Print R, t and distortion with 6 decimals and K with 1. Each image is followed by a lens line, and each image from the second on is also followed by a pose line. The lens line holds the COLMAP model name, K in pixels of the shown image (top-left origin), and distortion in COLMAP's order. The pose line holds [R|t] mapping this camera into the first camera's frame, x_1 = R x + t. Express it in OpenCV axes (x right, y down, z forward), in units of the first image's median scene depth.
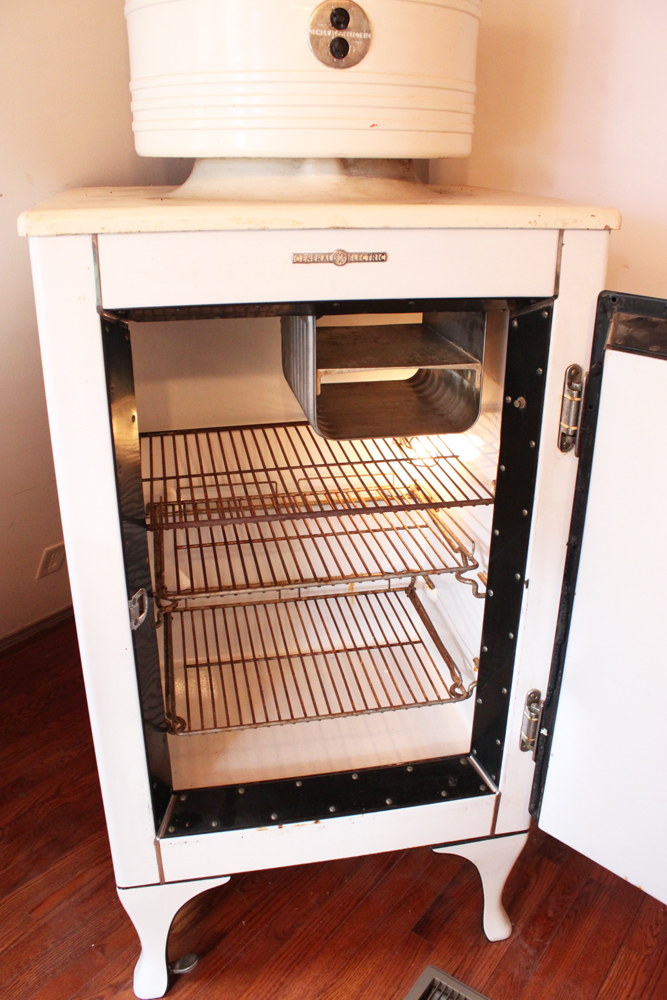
lens RADIAL K [[843.8, 0, 319.9], [0, 843.8, 512.8], [0, 0, 1]] dist [-0.137345, 0.113416]
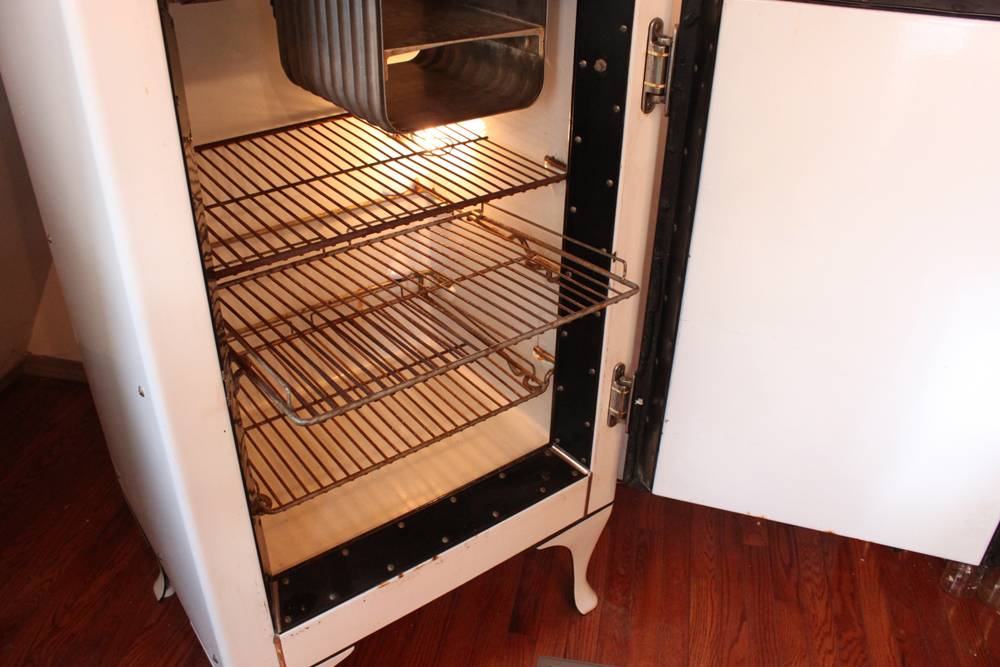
lens RADIAL K [[843.8, 0, 500.6], [0, 843.8, 338.1], [0, 0, 1]] dist [-0.137345, 0.113416]
pose [[0.892868, -0.222234, 0.391661, -0.249548], [0.162369, 0.970117, 0.180306, -0.019338], [-0.420027, -0.097396, 0.902270, 0.158769]]
